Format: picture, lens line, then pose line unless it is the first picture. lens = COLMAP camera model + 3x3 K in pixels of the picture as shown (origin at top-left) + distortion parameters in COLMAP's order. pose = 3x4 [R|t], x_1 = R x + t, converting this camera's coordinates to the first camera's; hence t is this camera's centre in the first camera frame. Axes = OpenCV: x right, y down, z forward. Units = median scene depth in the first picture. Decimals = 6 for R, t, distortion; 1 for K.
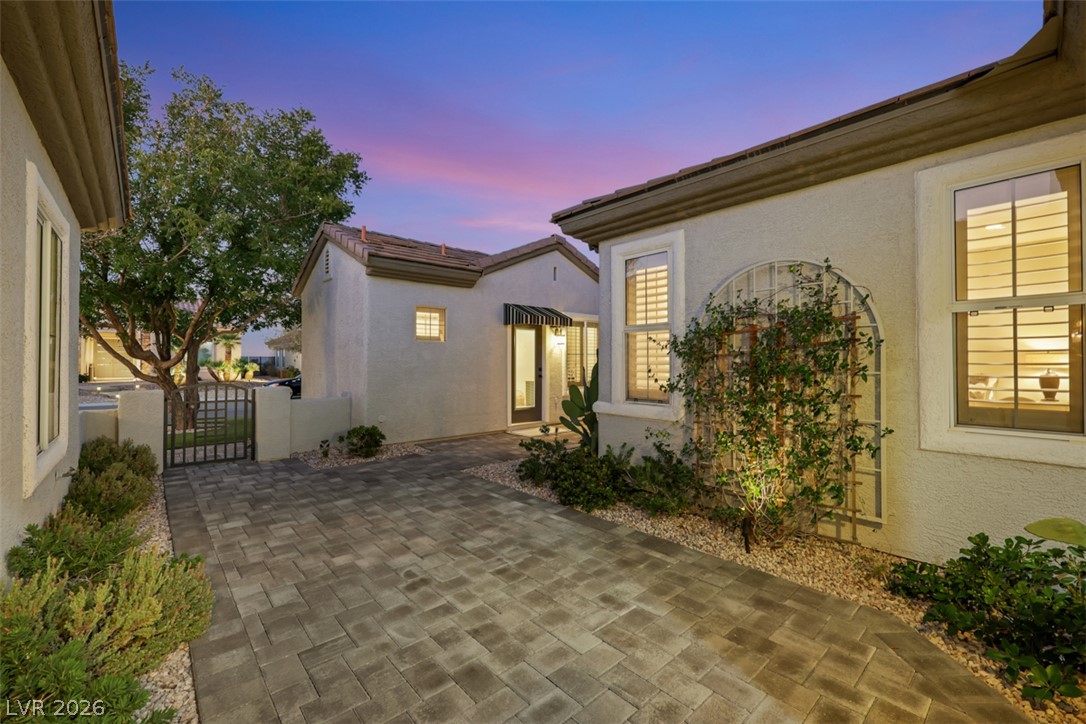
lens RADIAL K [[457.4, 0, 543.0], [0, 457.4, 362.0], [0, 0, 1]] dist [-0.001647, -0.000284]
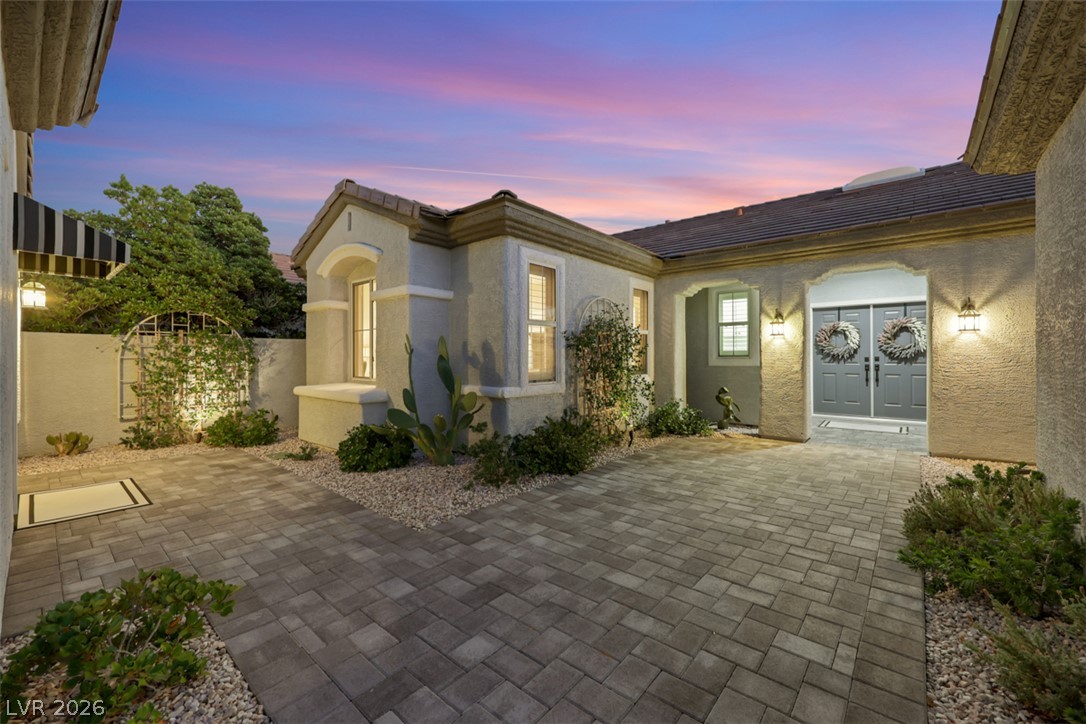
lens RADIAL K [[432.5, 0, 544.7], [0, 432.5, 353.9], [0, 0, 1]] dist [-0.001745, -0.000024]
pose [[-0.138831, 0.005278, 0.990302, -1.004317], [0.003939, 0.999981, -0.004777, 0.016933], [-0.990308, 0.003238, -0.138849, 1.213544]]
